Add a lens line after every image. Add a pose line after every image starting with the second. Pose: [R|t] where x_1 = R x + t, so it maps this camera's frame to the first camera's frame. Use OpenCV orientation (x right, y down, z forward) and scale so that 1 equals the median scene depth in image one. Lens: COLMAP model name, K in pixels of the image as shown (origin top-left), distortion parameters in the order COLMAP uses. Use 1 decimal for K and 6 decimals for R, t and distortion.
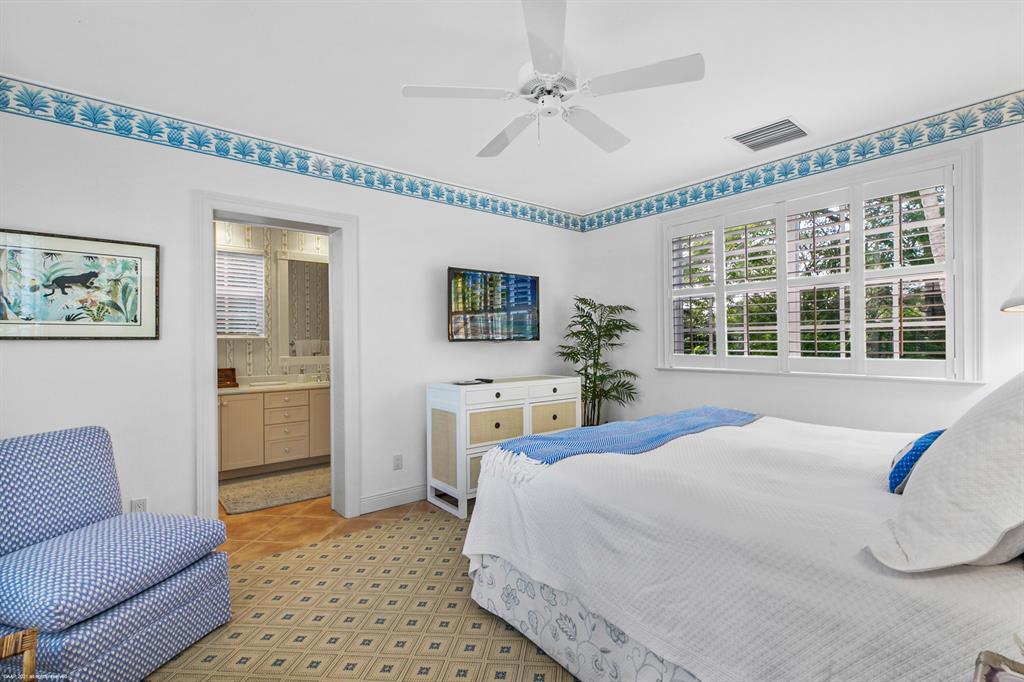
lens RADIAL K [[472.9, 0, 512.8], [0, 472.9, 340.9], [0, 0, 1]] dist [0.013349, 0.000073]
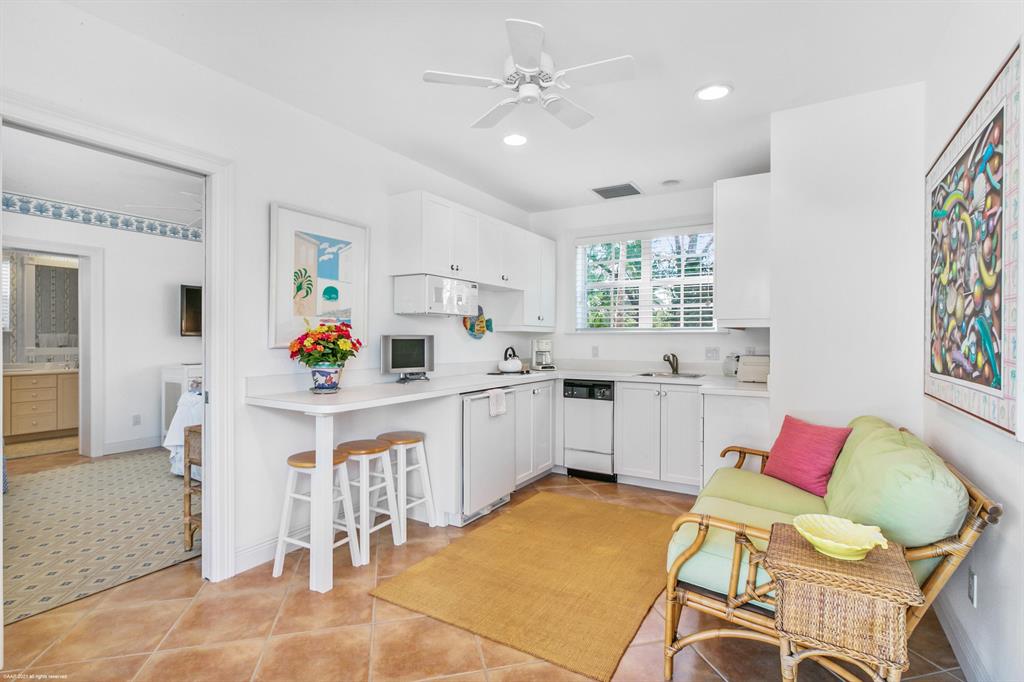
lens RADIAL K [[495.2, 0, 512.2], [0, 495.2, 338.7], [0, 0, 1]] dist [0.001966, 0.000497]
pose [[0.939025, 0.009159, 0.343727, 0.222104], [-0.009380, 0.999955, -0.001020, 0.001651], [-0.343721, -0.002266, 0.939069, -0.580270]]
